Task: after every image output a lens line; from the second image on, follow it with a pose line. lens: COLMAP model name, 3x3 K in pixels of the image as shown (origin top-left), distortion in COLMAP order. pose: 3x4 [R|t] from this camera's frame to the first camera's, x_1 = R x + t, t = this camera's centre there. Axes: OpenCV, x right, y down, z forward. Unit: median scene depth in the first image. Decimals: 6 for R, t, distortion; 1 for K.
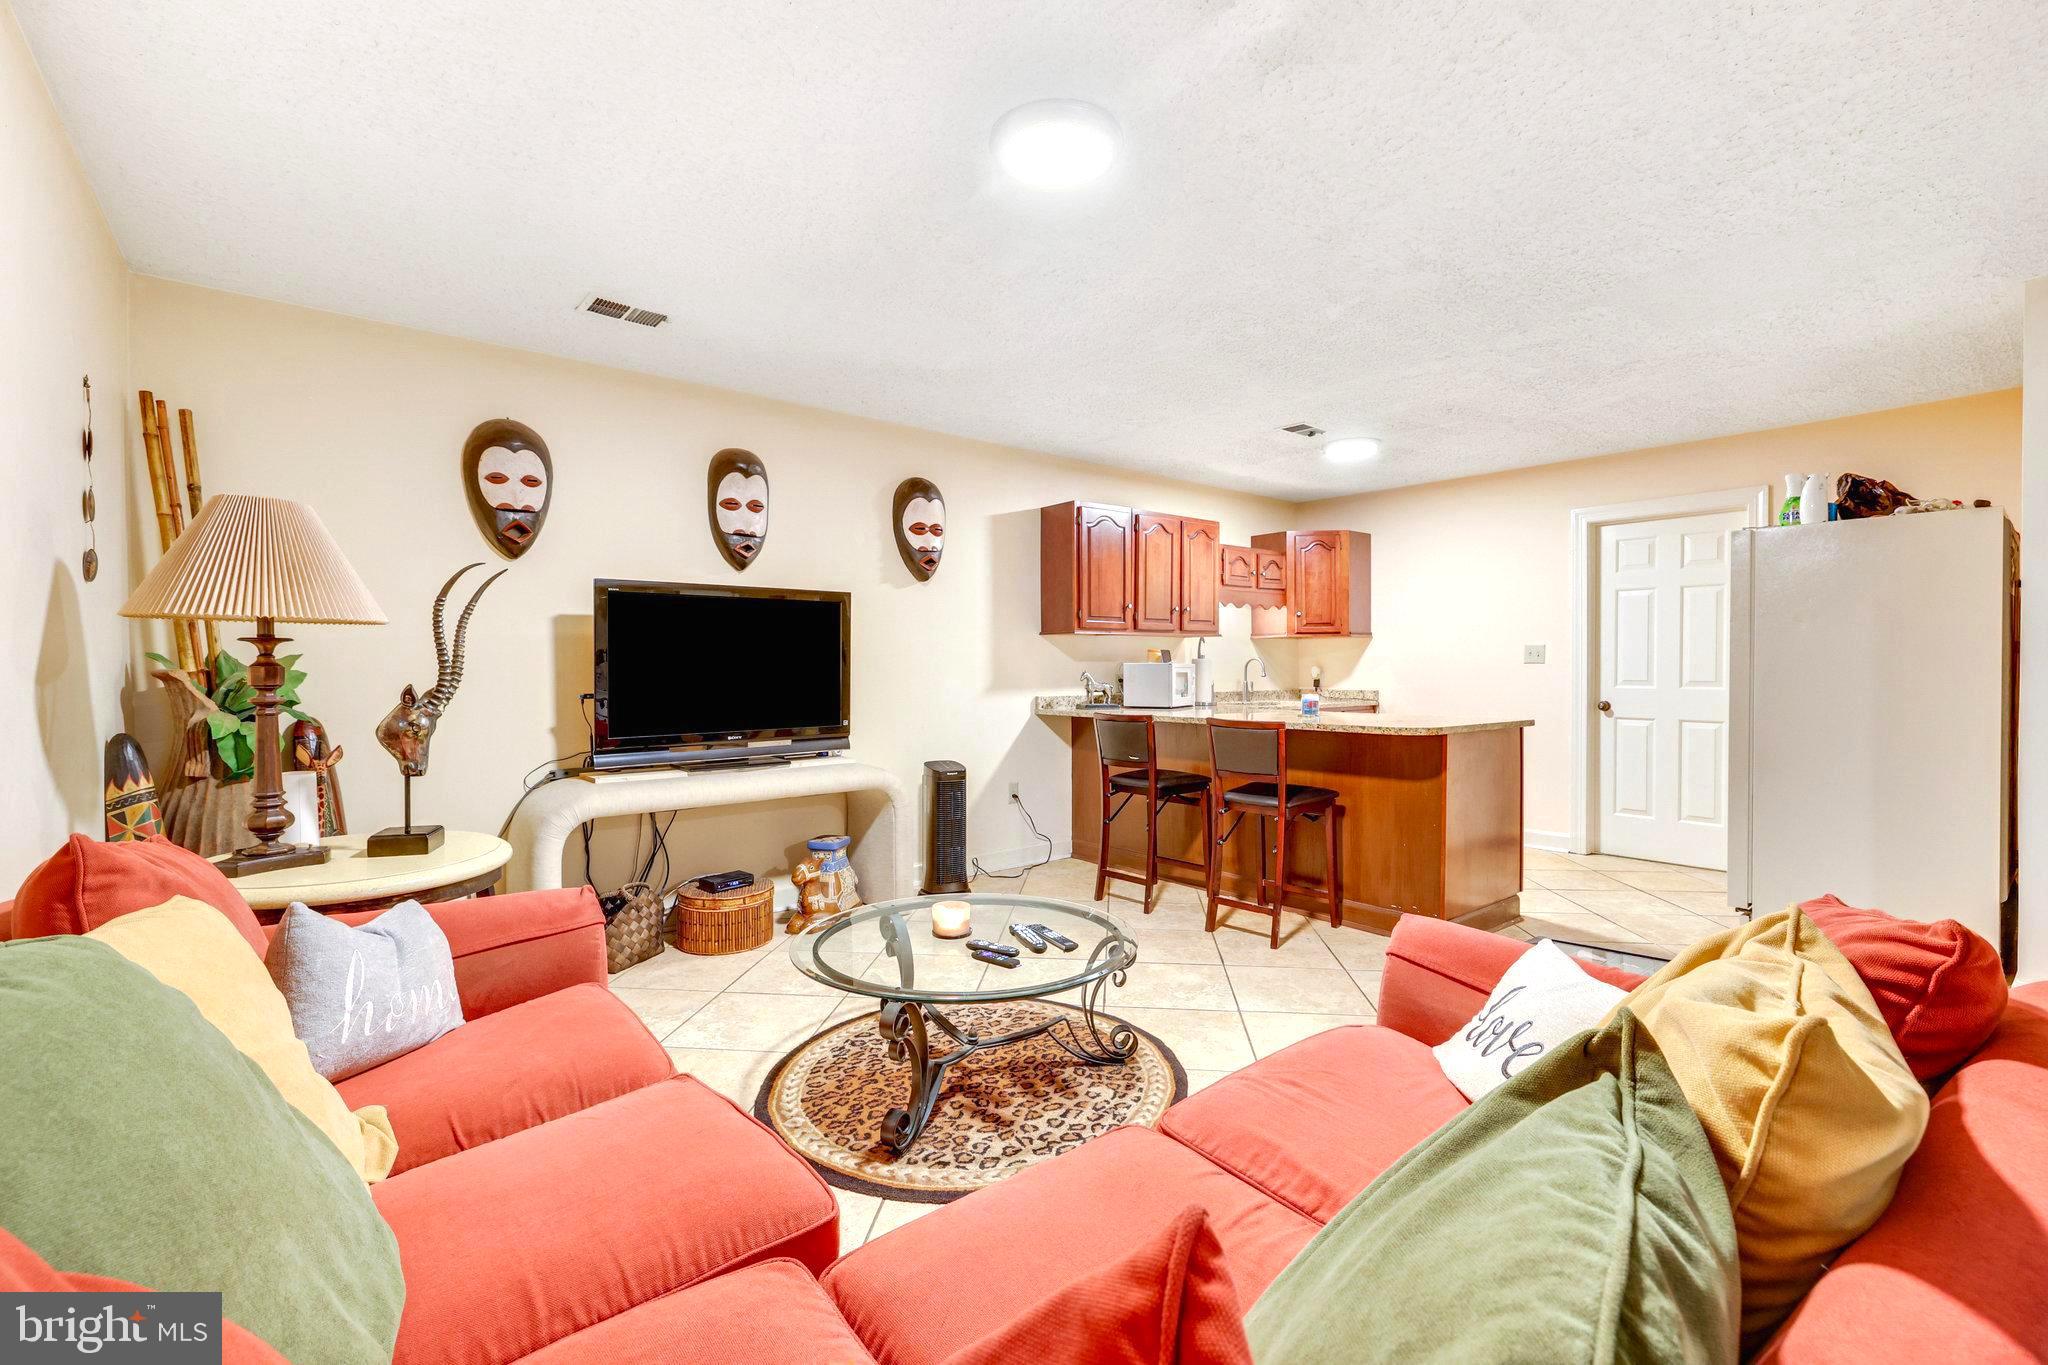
lens RADIAL K [[897.6, 0, 1023.3], [0, 897.6, 674.1], [0, 0, 1]] dist [0.002068, -0.000089]
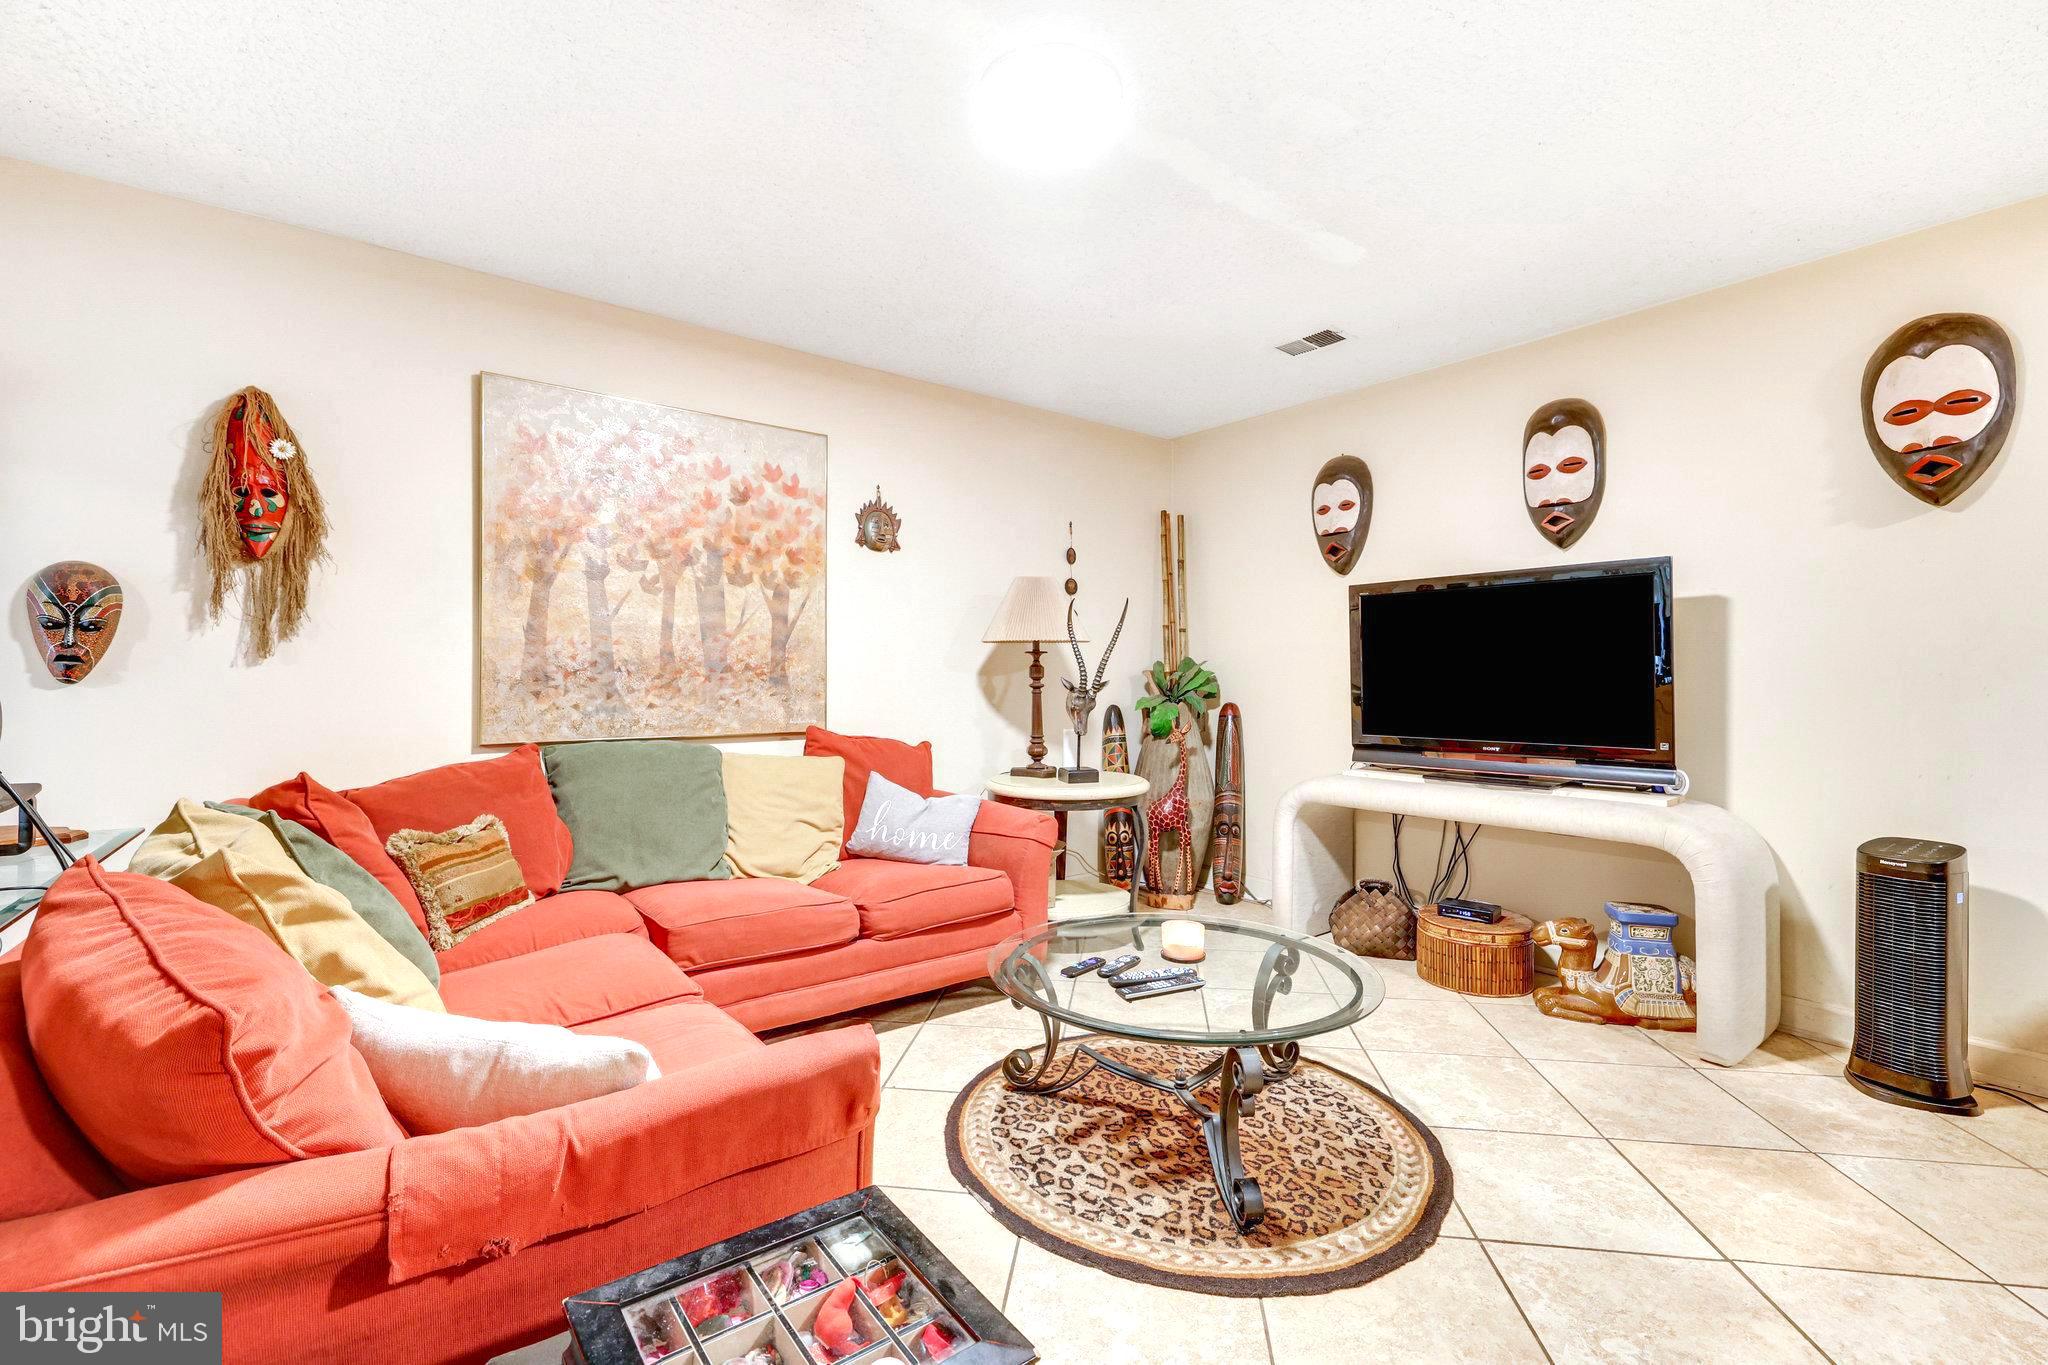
lens RADIAL K [[897.6, 0, 1023.3], [0, 897.6, 674.1], [0, 0, 1]] dist [0.002068, -0.000089]
pose [[-0.052406, -0.001136, -0.998625, 0.463872], [-0.008937, 0.999960, -0.000669, 0.003185], [0.998586, 0.008889, -0.052414, 0.492476]]
